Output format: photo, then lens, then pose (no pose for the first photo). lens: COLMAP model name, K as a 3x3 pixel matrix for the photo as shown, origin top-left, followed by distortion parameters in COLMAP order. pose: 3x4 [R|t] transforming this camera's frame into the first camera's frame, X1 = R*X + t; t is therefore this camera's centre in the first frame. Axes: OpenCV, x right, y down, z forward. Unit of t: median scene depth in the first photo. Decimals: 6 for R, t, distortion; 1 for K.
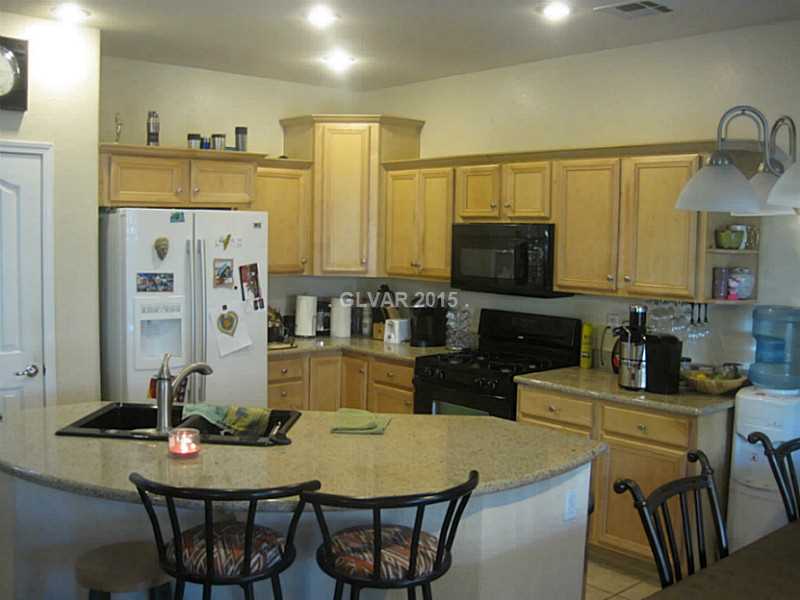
lens RADIAL K [[821.8, 0, 395.3], [0, 821.8, 297.8], [0, 0, 1]] dist [-0.133319, 0.000000]
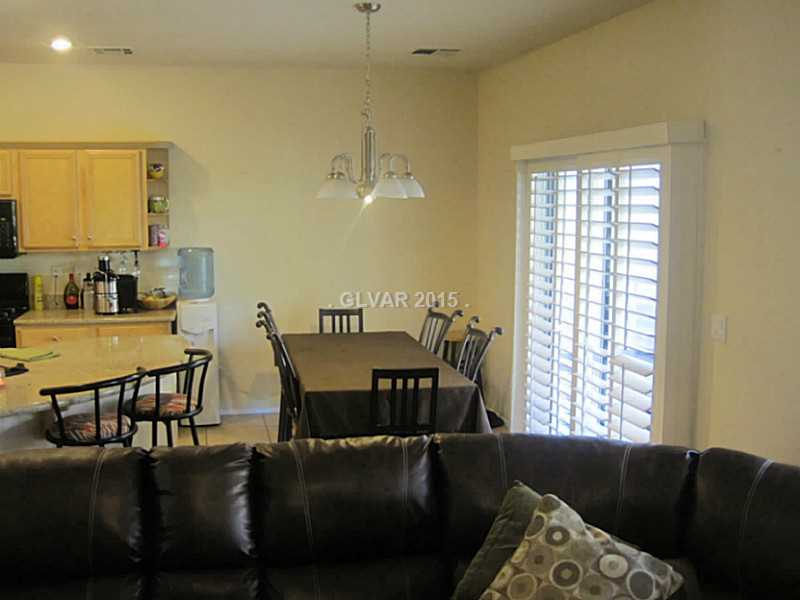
lens RADIAL K [[821.8, 0, 393.1], [0, 821.8, 299.8], [0, 0, 1]] dist [-0.133319, 0.000000]
pose [[0.483068, -0.125721, 0.866510, -0.612350], [0.075660, 0.991930, 0.101738, -0.017046], [-0.872308, 0.016414, 0.488682, -0.118054]]
